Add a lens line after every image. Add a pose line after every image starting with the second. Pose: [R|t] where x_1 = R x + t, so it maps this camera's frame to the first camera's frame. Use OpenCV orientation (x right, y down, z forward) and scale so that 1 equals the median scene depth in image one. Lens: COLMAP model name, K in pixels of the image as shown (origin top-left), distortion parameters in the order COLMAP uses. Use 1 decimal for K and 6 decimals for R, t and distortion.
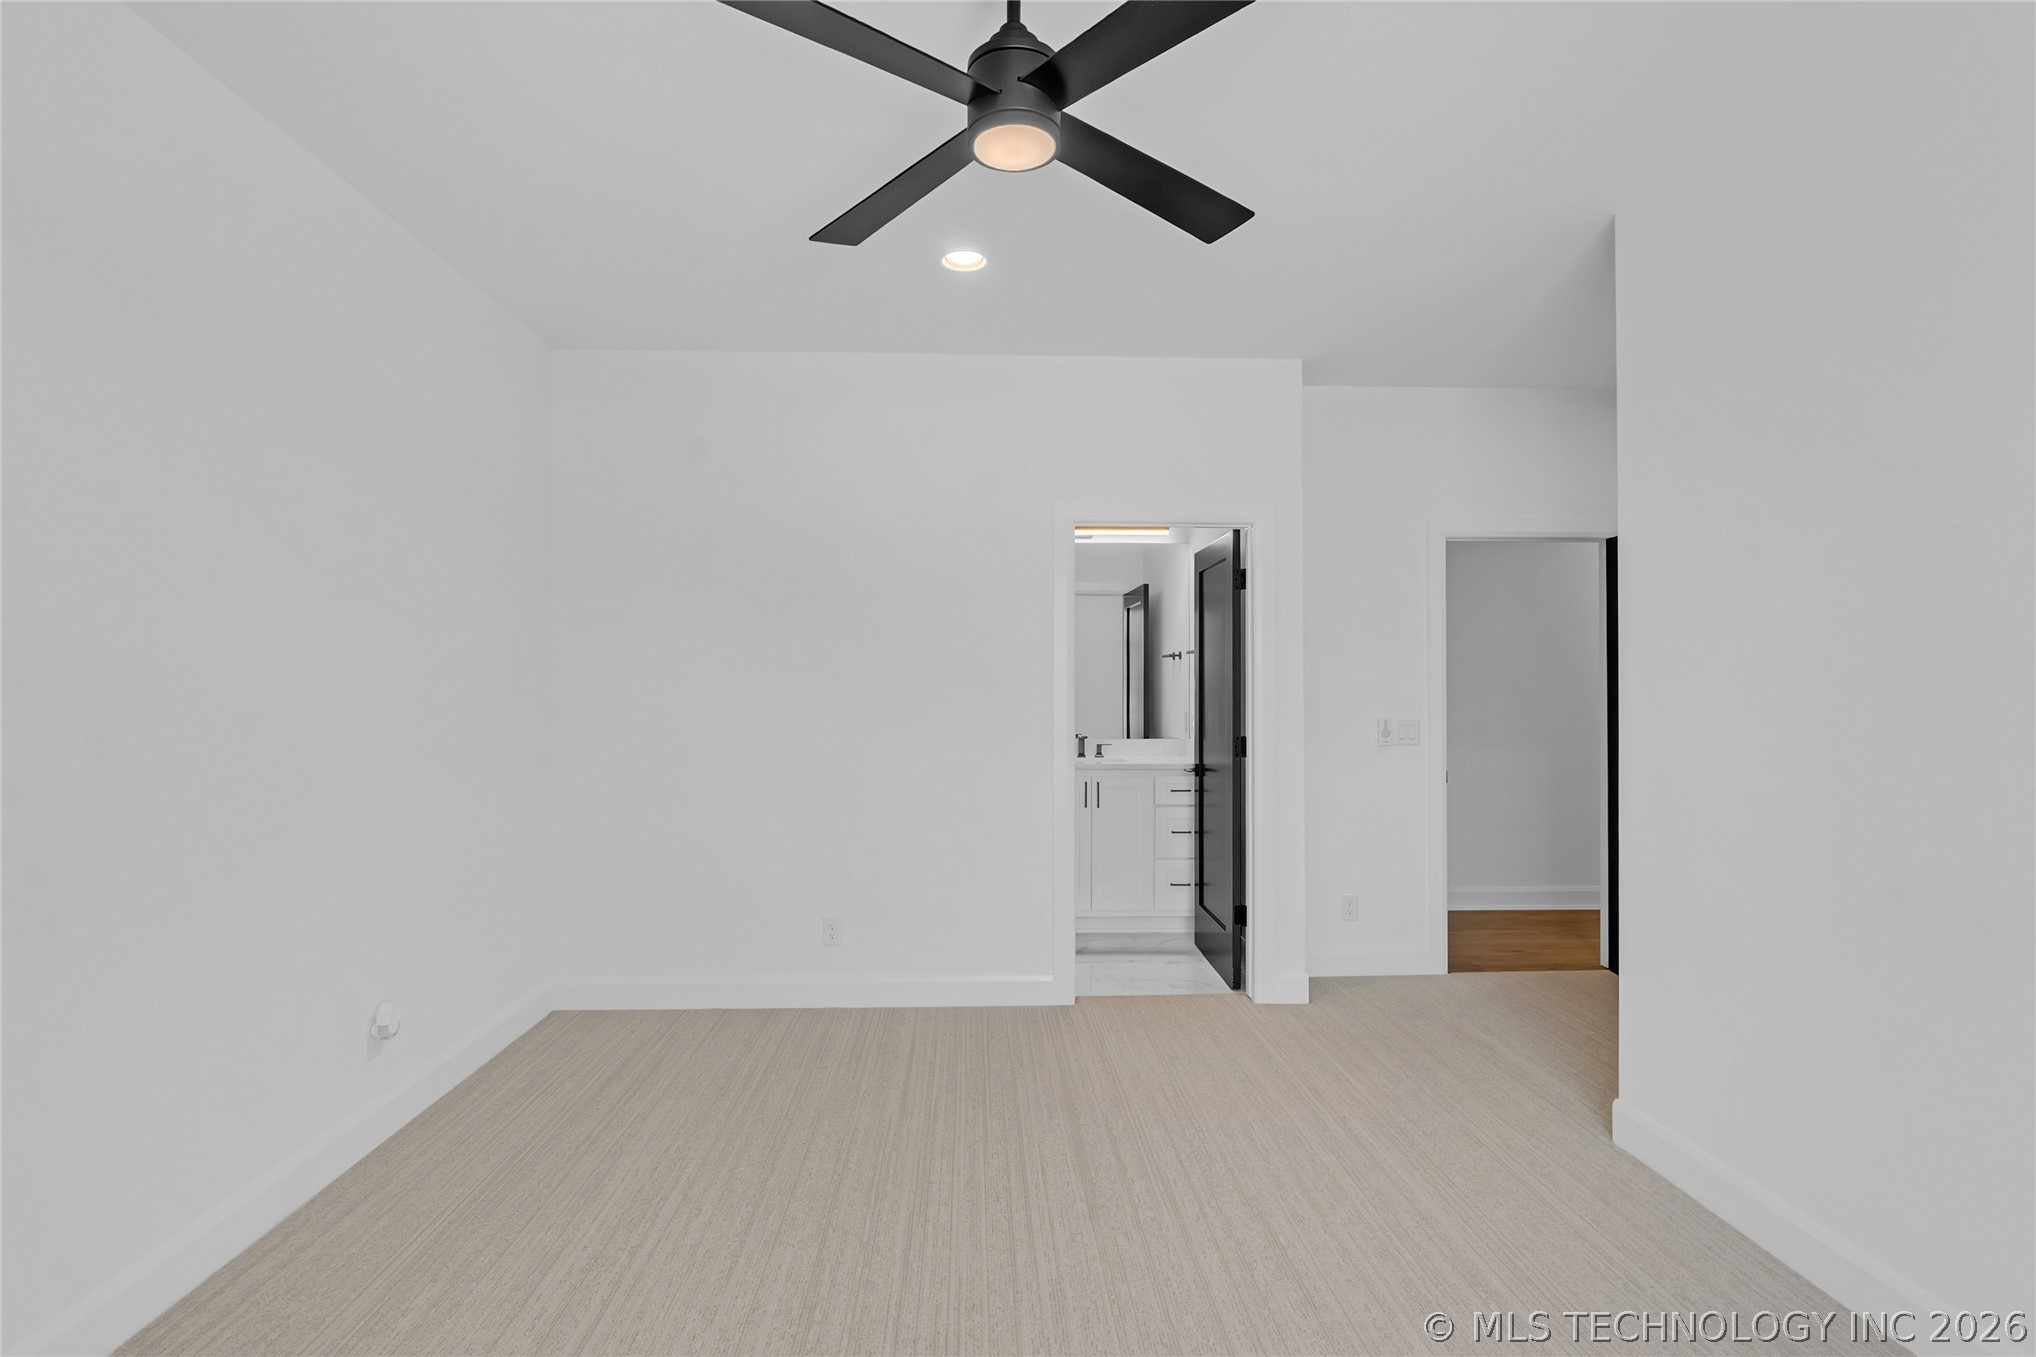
lens RADIAL K [[935.3, 0, 1018.0], [0, 935.3, 678.5], [0, 0, 1]] dist [-0.001498, -0.000138]
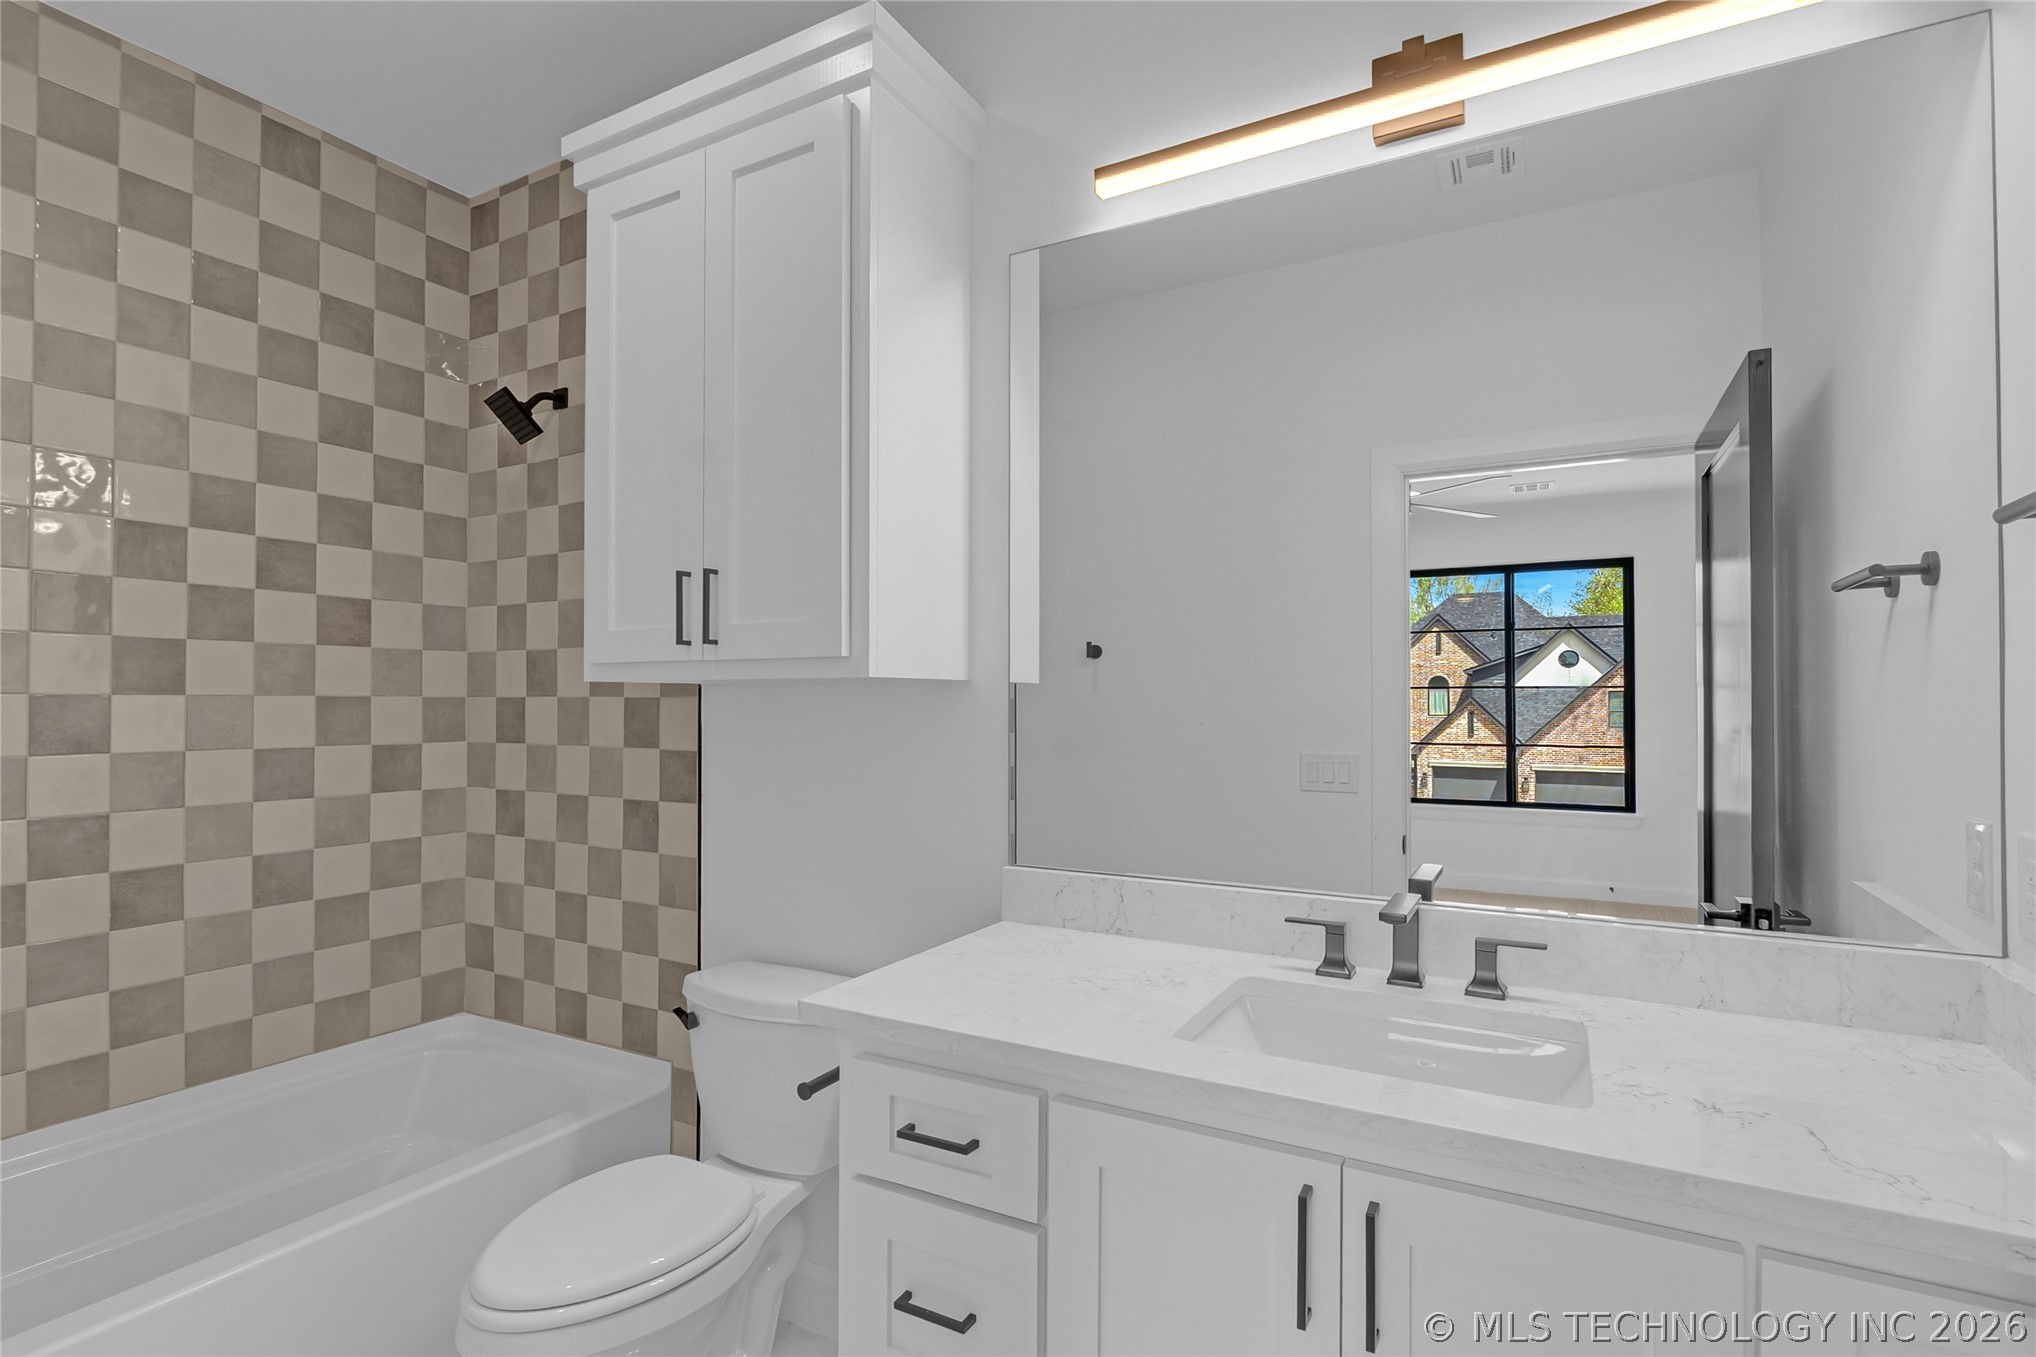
lens RADIAL K [[935.3, 0, 1018.0], [0, 935.3, 678.5], [0, 0, 1]] dist [-0.001498, -0.000138]
pose [[0.860526, 0.007823, -0.509346, 0.089606], [-0.013890, 0.999871, -0.008110, 0.009129], [0.509217, 0.014054, 0.860523, 0.647819]]
